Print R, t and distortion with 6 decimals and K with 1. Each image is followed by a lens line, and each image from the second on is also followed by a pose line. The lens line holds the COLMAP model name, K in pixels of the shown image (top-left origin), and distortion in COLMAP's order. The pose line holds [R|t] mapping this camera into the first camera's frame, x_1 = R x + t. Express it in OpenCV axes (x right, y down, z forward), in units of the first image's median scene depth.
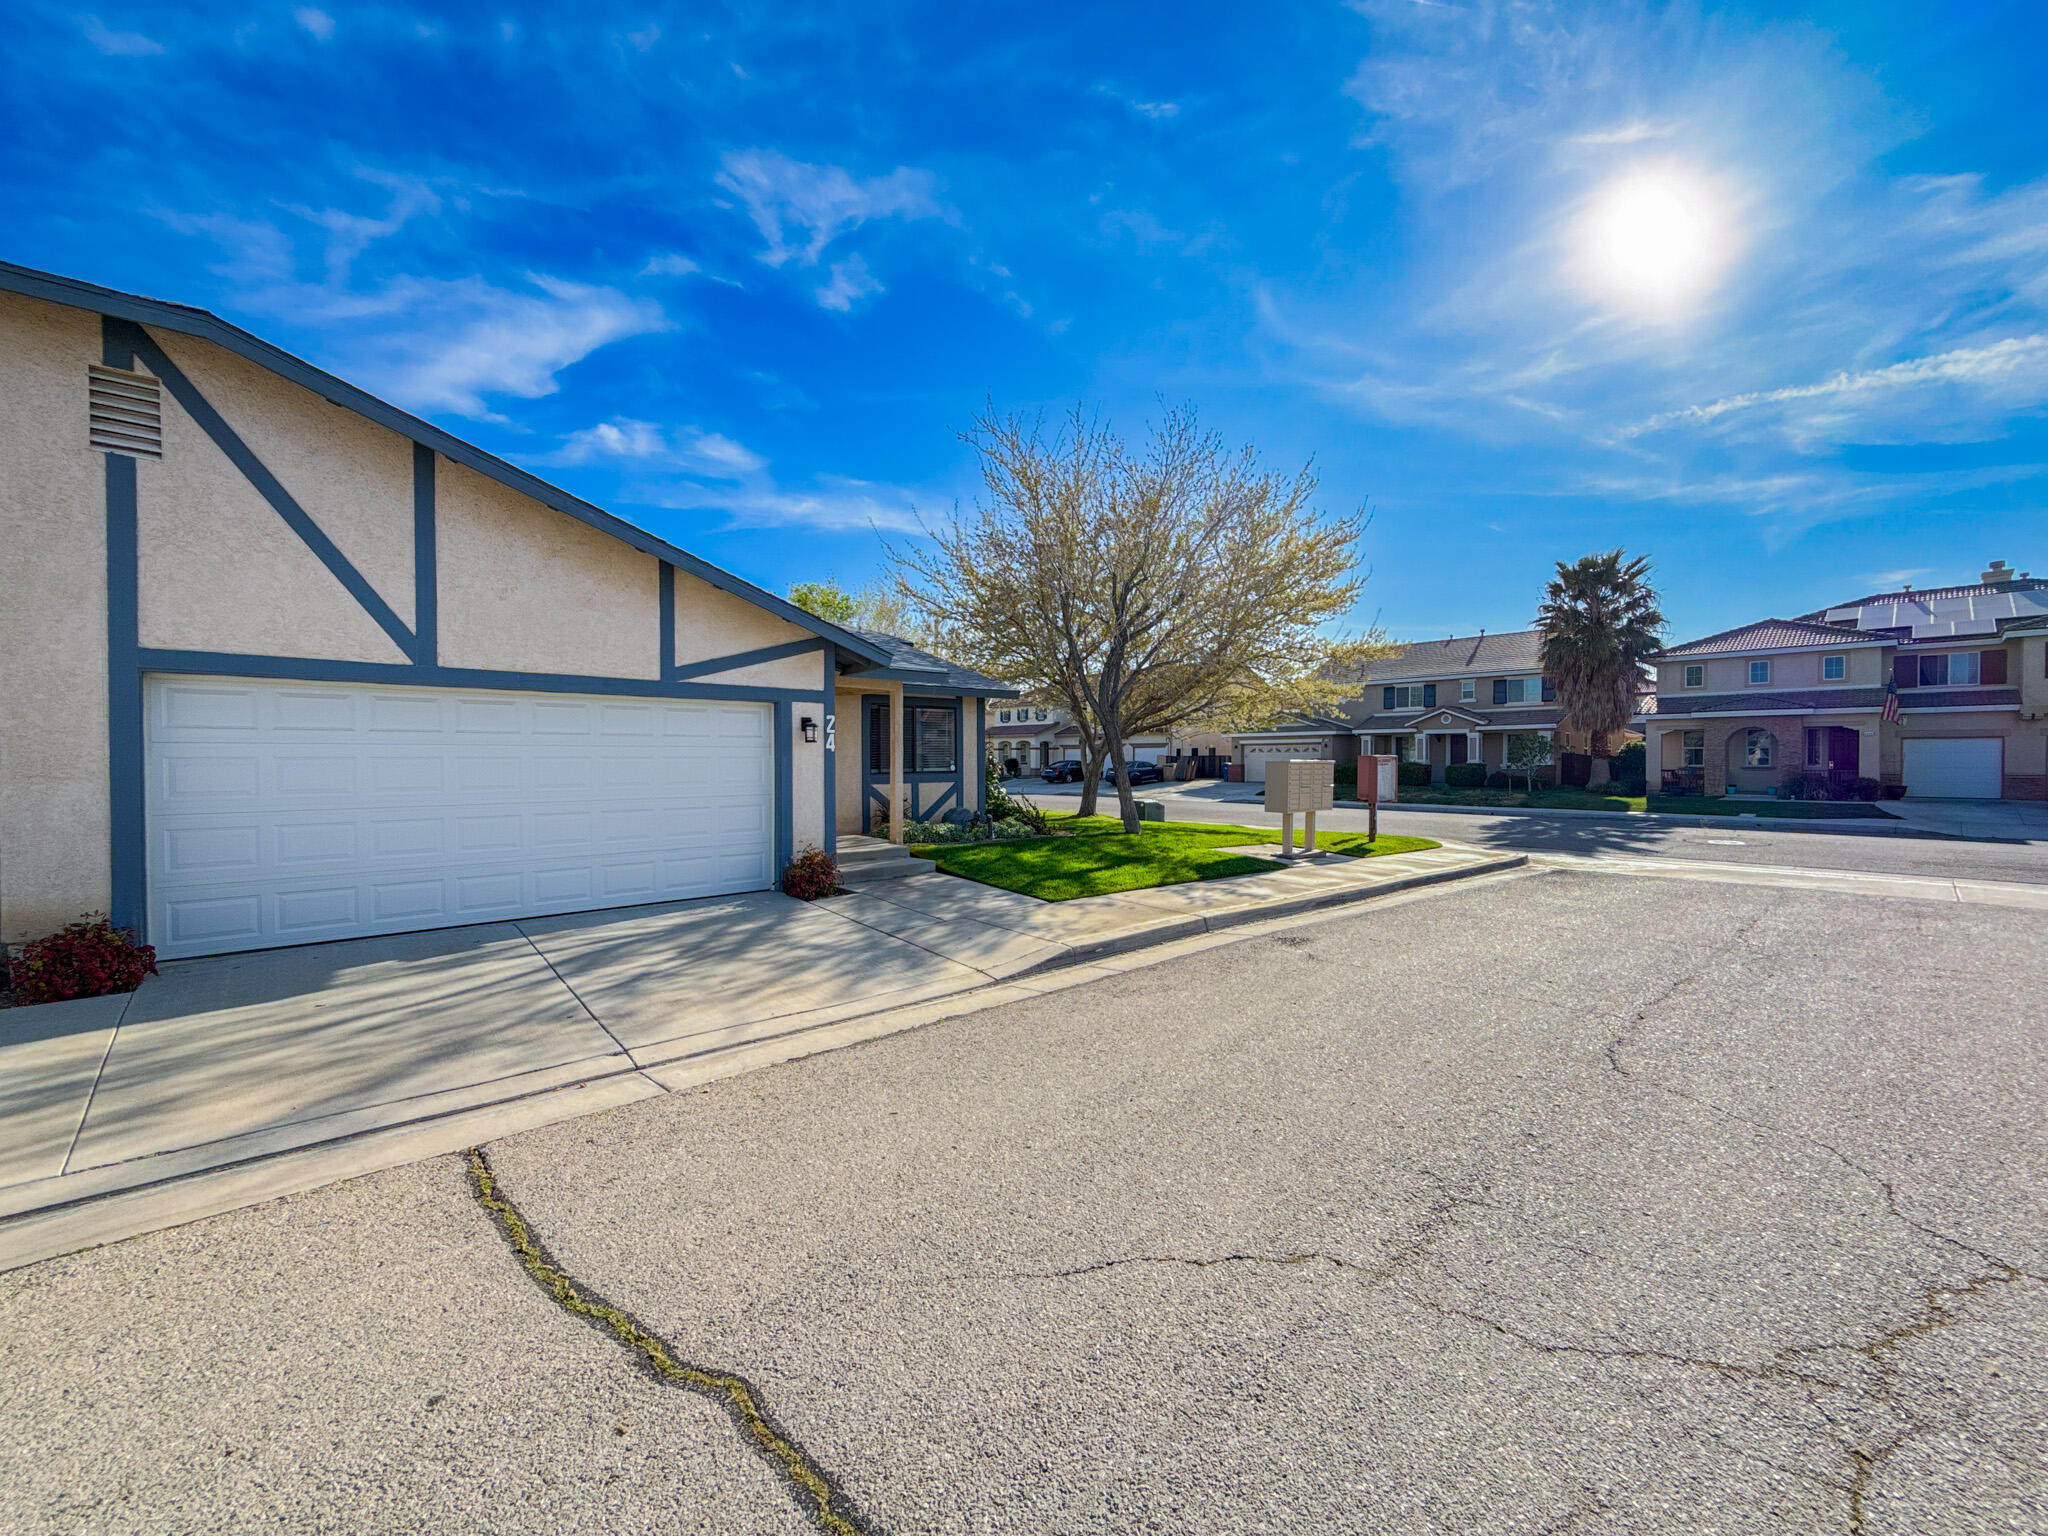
lens RADIAL K [[829.3, 0, 1031.9], [0, 829.3, 772.7], [0, 0, 1]] dist [-0.002305, -0.000643]
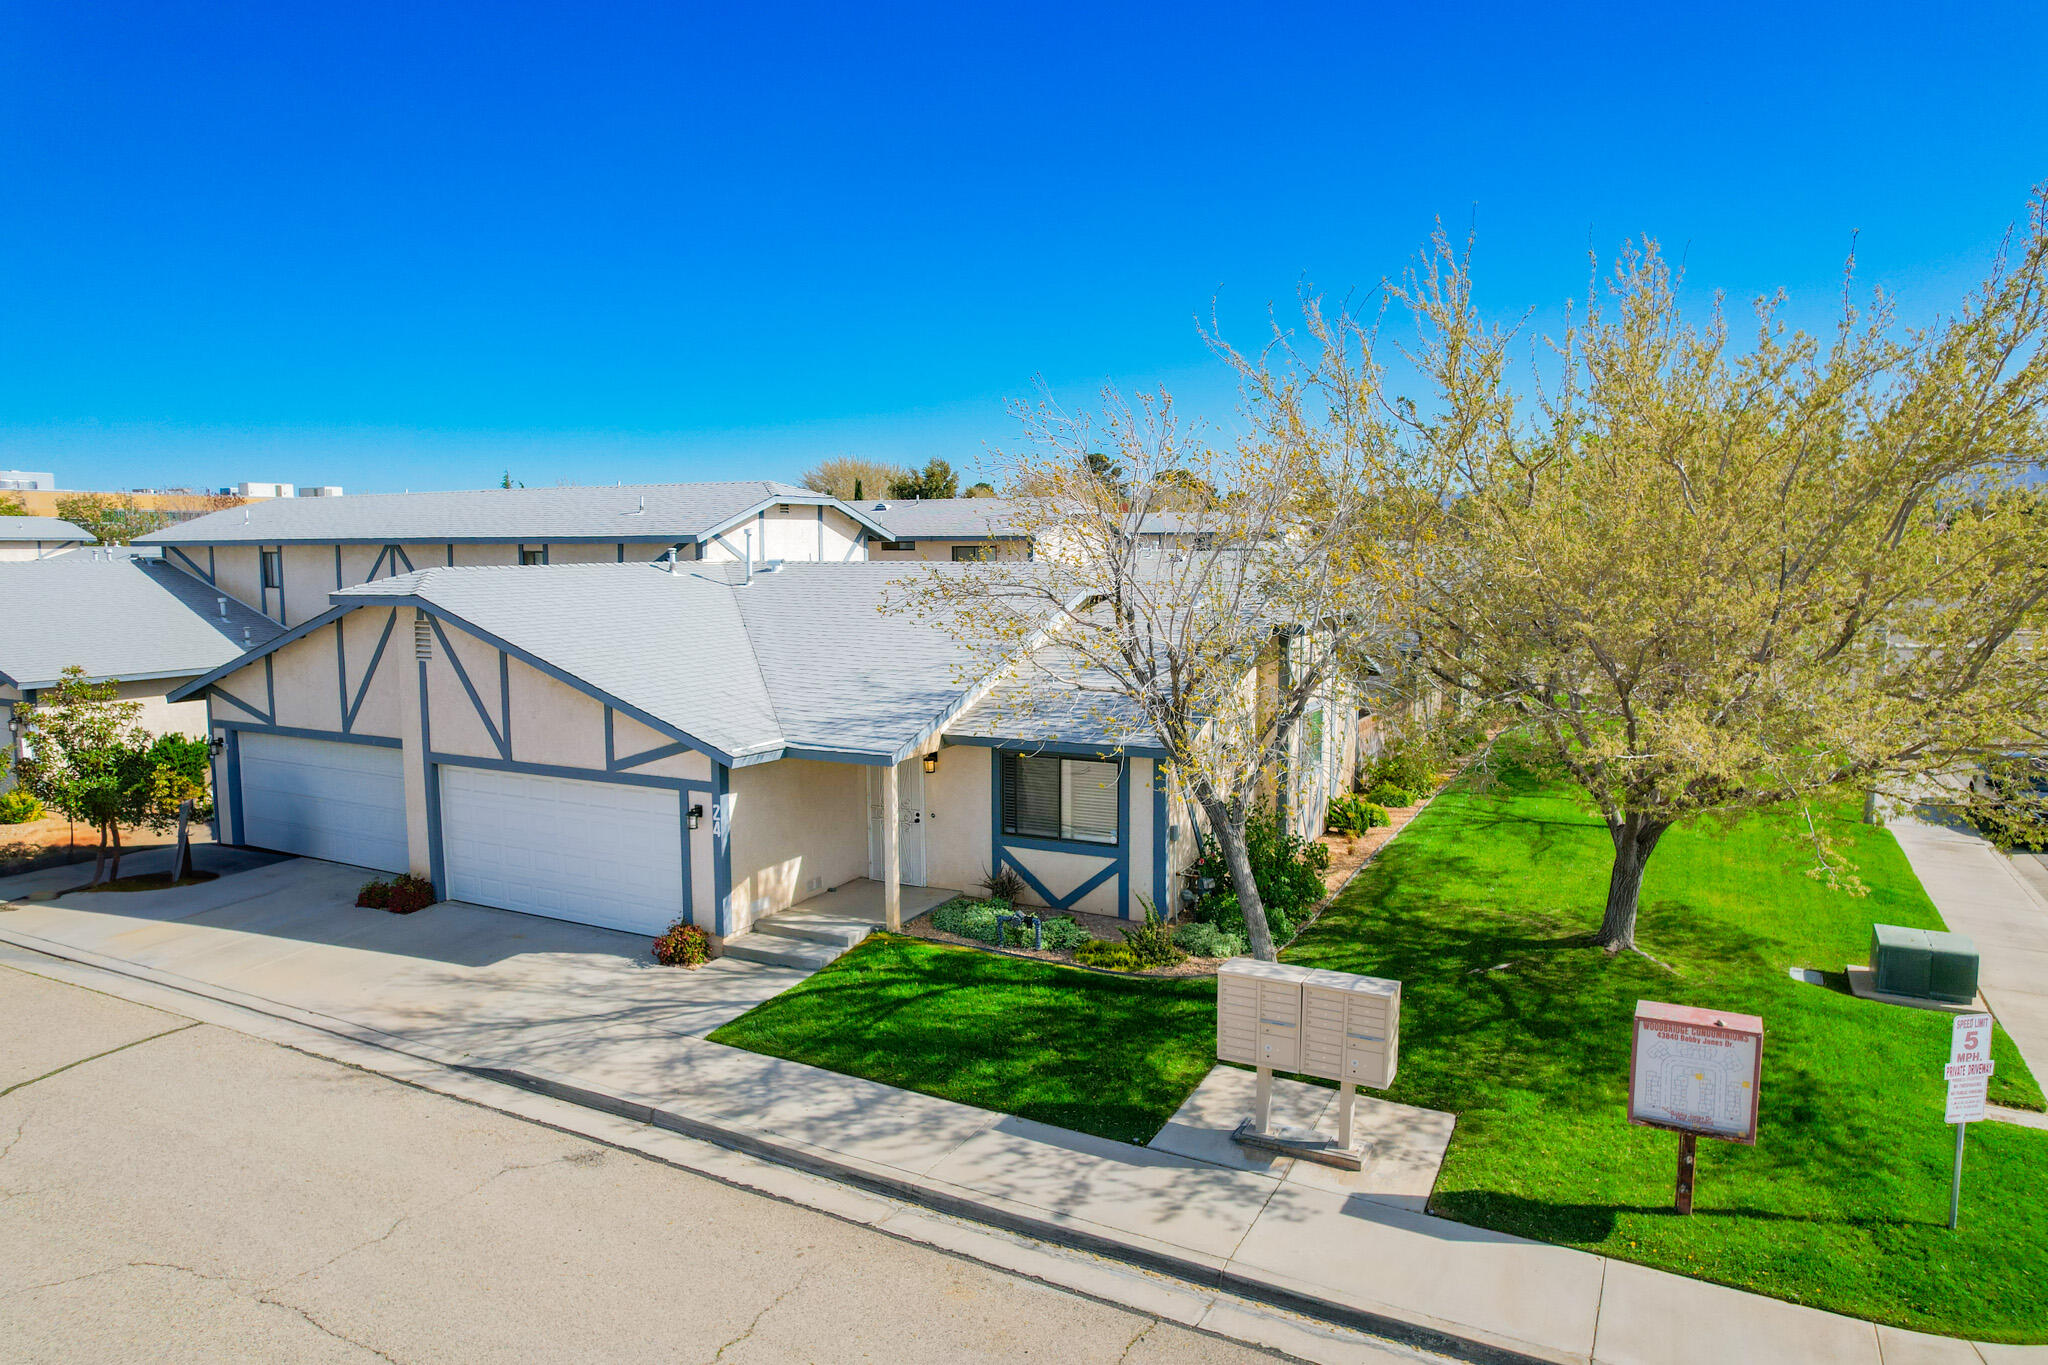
lens RADIAL K [[1333.4, 0, 992.5], [0, 1333.4, 674.6], [0, 0, 1]] dist [-0.074416, 0.065559]
pose [[0.302530, 0.093217, -0.948571, 2.088552], [-0.005361, 0.995357, 0.096105, -0.565049], [0.953125, -0.023990, 0.301625, 1.133439]]
